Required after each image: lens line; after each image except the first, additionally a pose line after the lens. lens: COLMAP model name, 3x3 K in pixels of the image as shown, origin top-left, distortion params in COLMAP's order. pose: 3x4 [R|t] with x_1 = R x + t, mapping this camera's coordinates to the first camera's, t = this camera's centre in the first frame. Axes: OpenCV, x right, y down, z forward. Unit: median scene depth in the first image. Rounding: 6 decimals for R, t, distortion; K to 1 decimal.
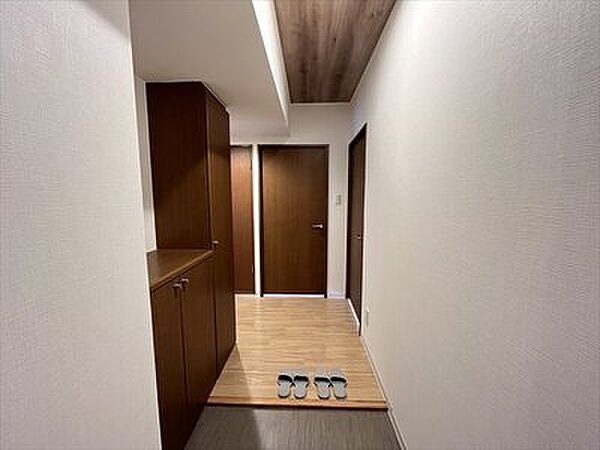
lens RADIAL K [[242.5, 0, 299.8], [0, 242.5, 224.2], [0, 0, 1]] dist [-0.004002, 0.000149]
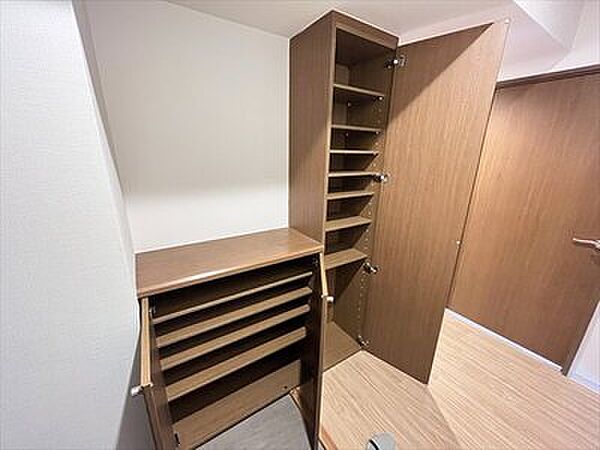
lens RADIAL K [[242.5, 0, 300.2], [0, 242.5, 225.9], [0, 0, 1]] dist [-0.004002, 0.000149]
pose [[0.572768, 0.250962, -0.780356, 0.128222], [-0.105564, 0.966637, 0.233388, -0.086686], [0.812892, -0.051300, 0.580151, 0.285591]]
